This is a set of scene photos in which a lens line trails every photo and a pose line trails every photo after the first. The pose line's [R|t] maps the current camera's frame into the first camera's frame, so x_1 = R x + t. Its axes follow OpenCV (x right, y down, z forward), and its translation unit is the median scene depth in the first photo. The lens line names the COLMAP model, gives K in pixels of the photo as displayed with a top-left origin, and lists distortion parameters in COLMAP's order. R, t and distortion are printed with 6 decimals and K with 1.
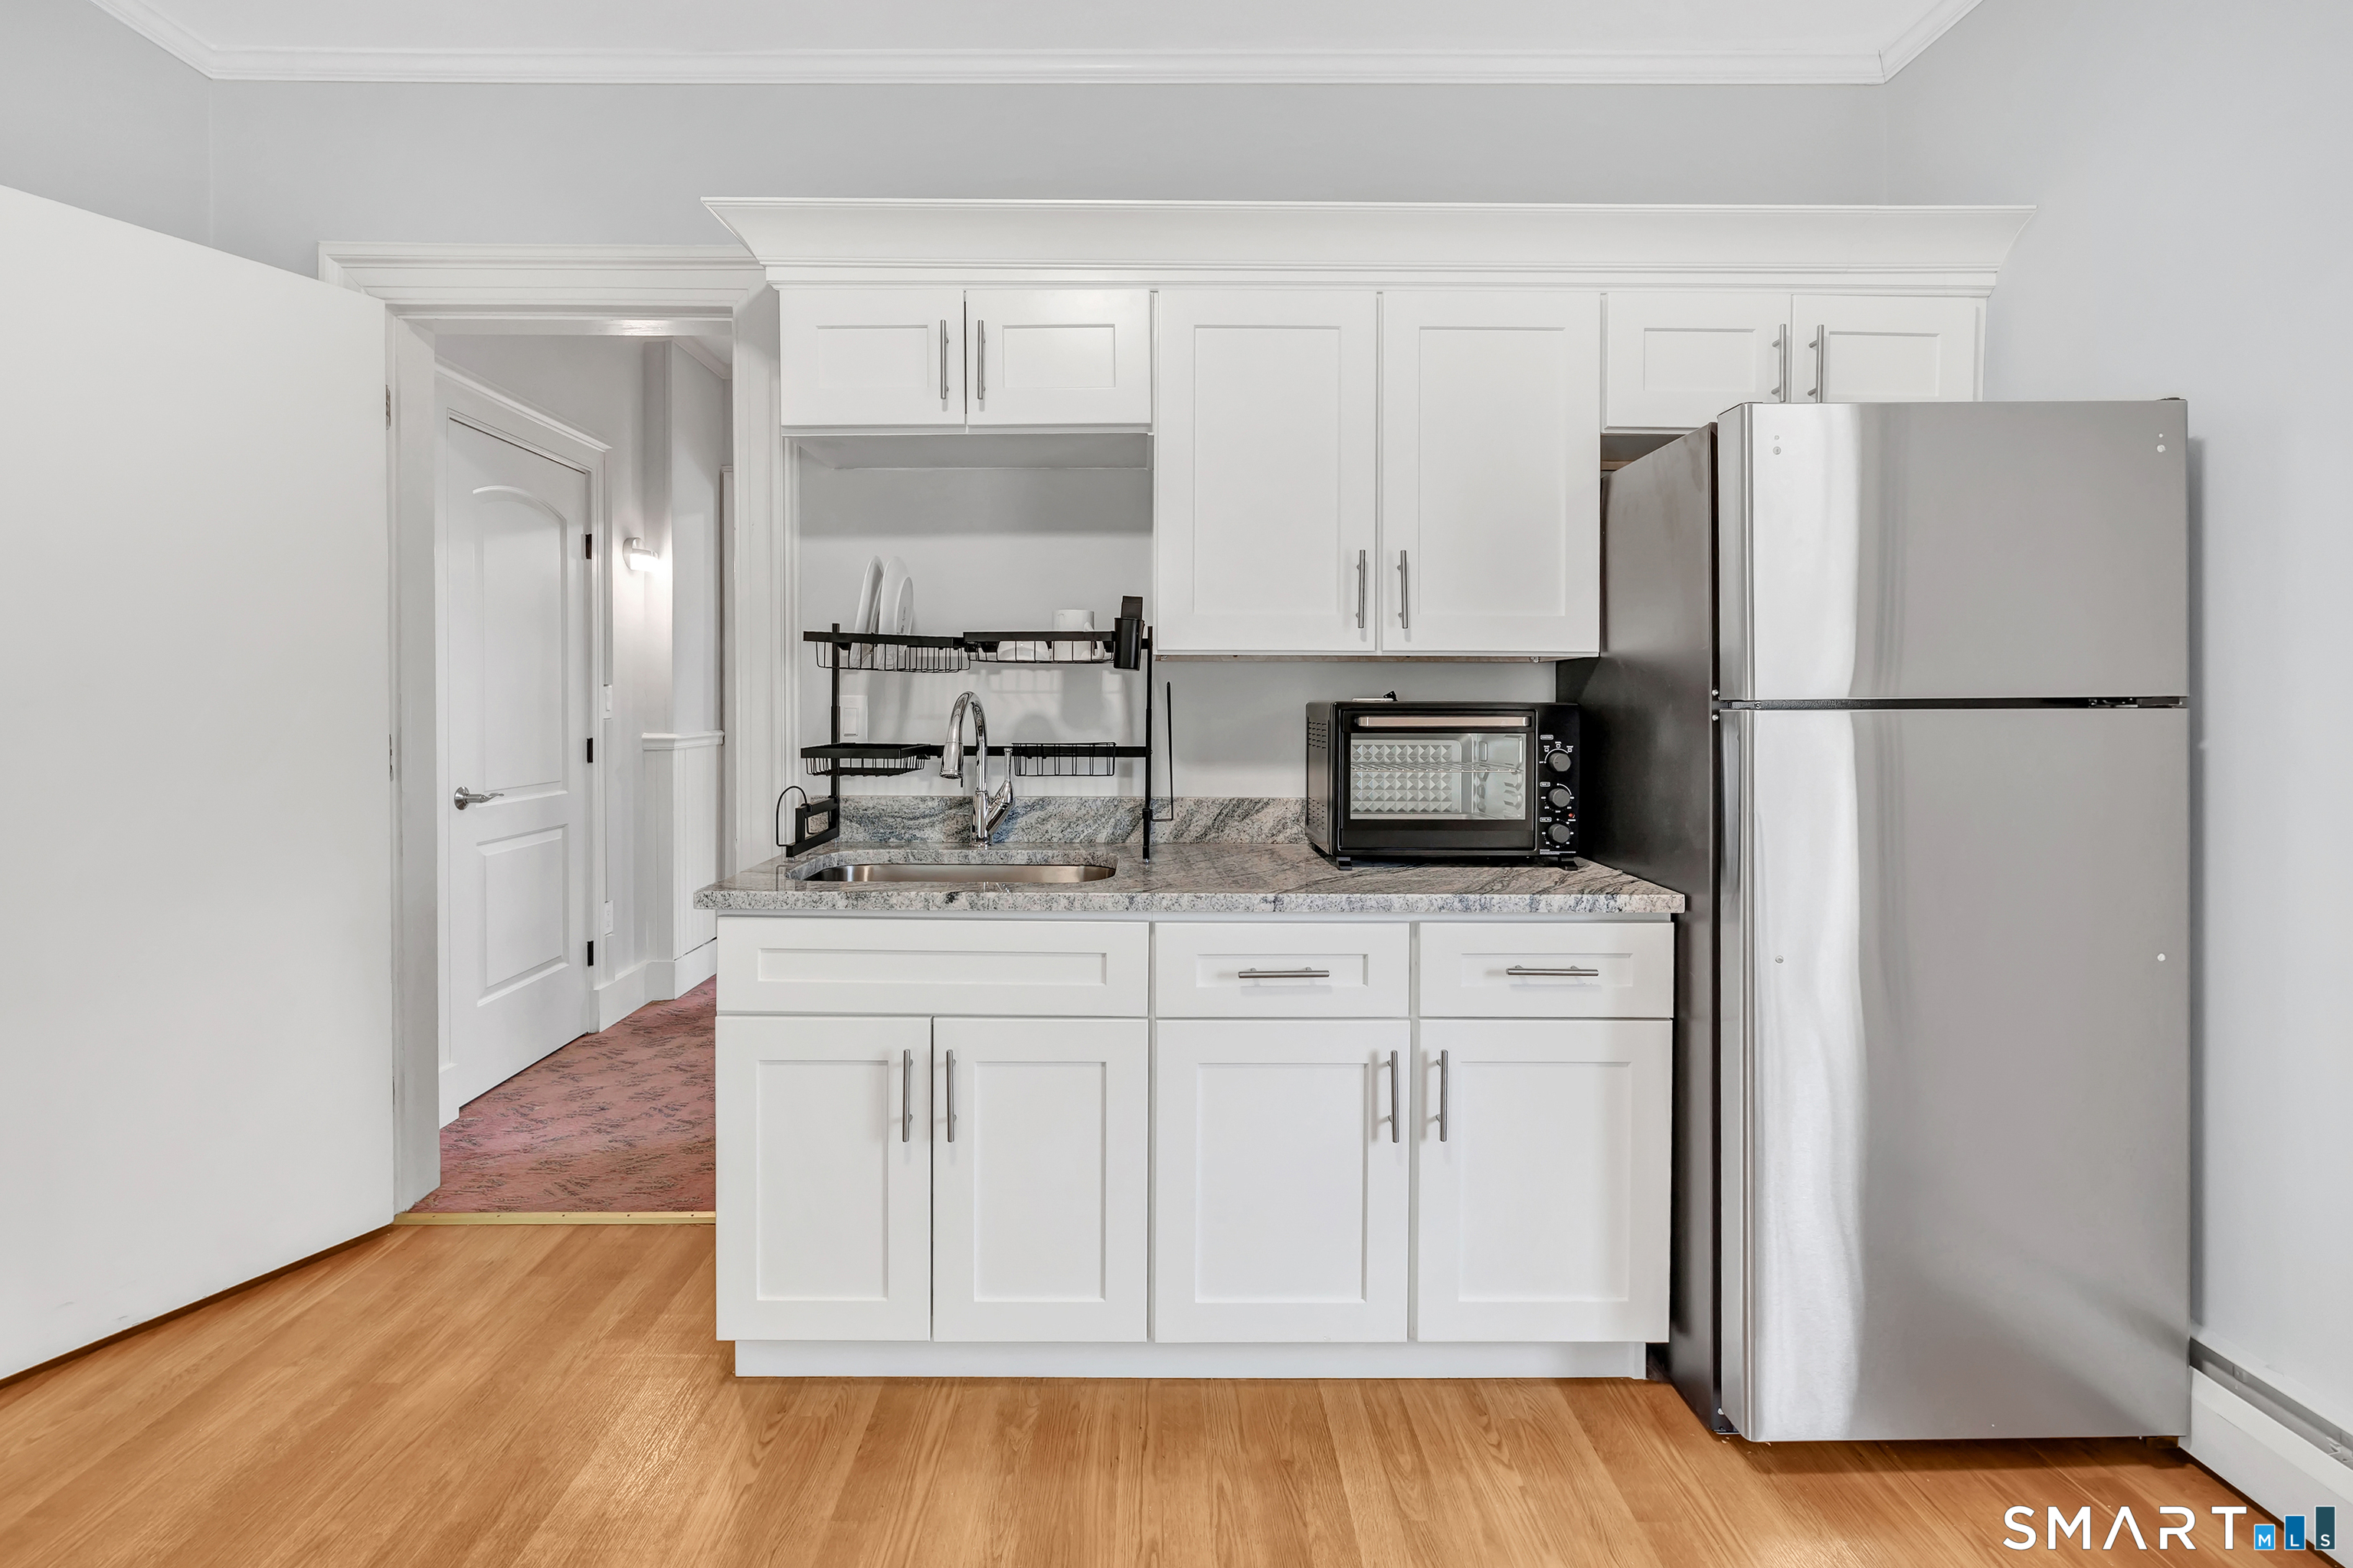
lens RADIAL K [[1098.0, 0, 1187.7], [0, 1098.0, 694.9], [0, 0, 1]] dist [0.001784, 0.000344]
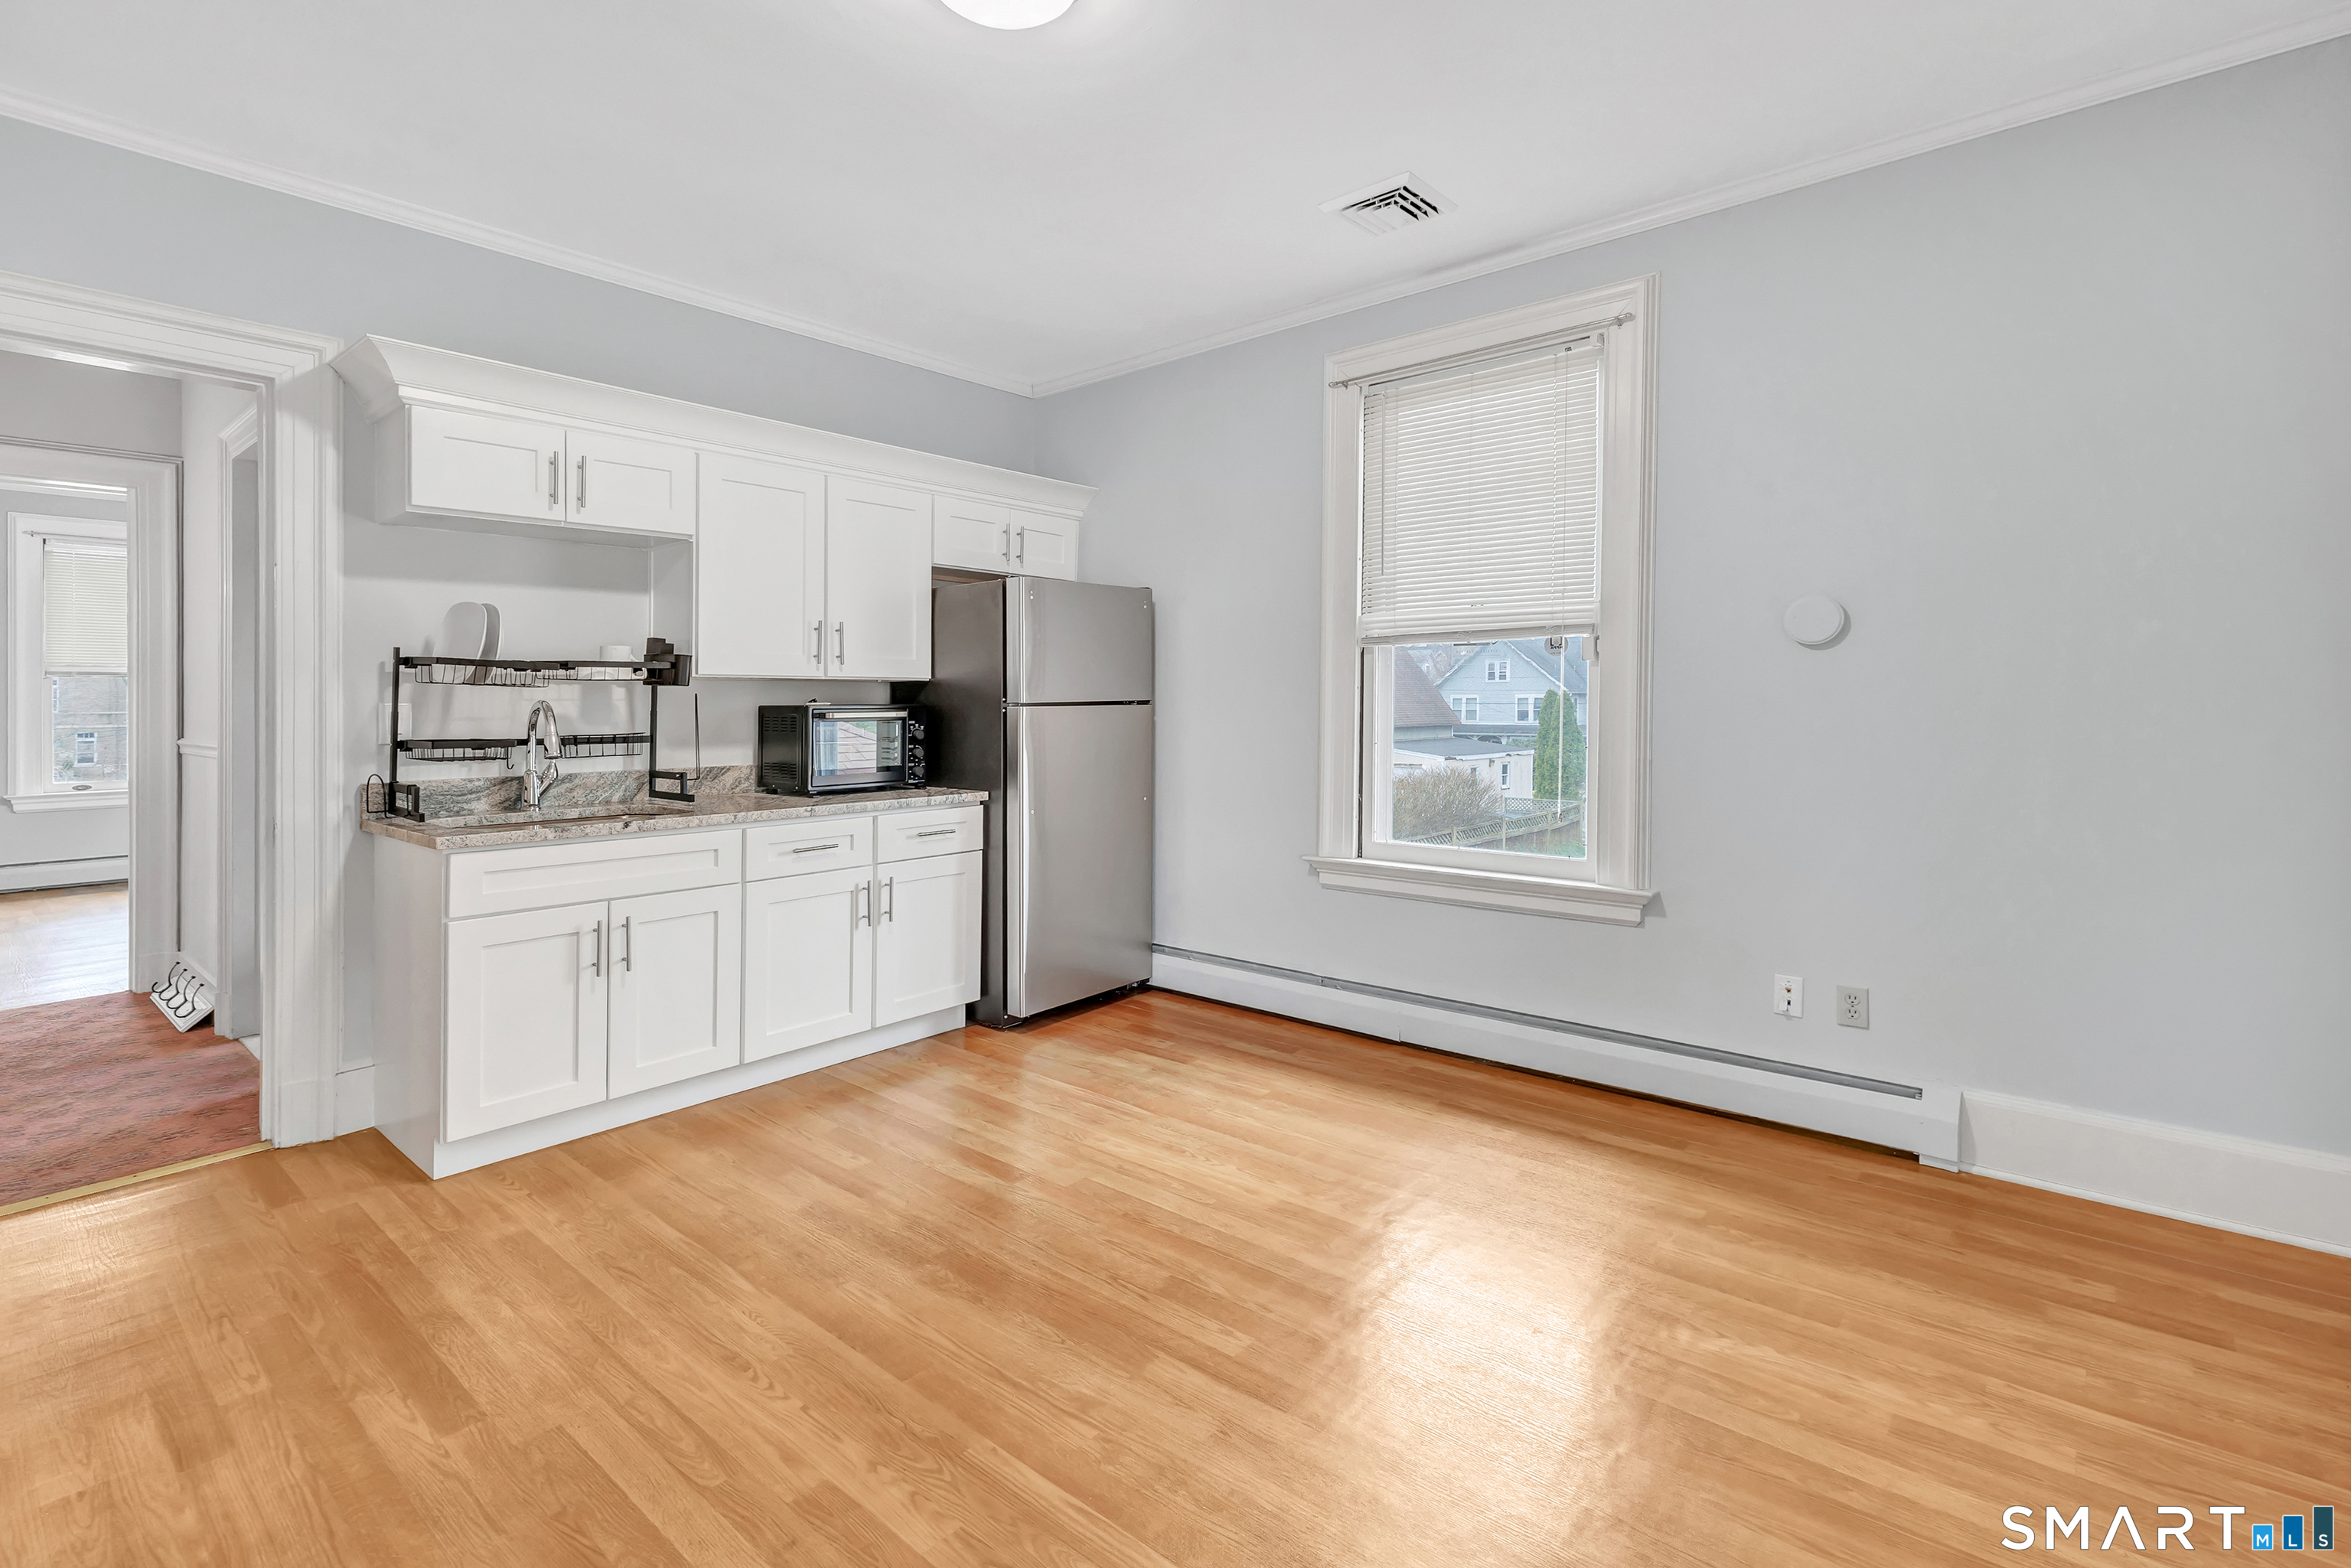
lens RADIAL K [[1097.0, 0, 1186.7], [0, 1097.0, 694.9], [0, 0, 1]] dist [0.001784, 0.000344]
pose [[0.670982, -0.003090, 0.741467, -0.760981], [0.000537, 0.999993, 0.003682, -0.015746], [-0.741474, -0.002072, 0.670979, -0.641976]]
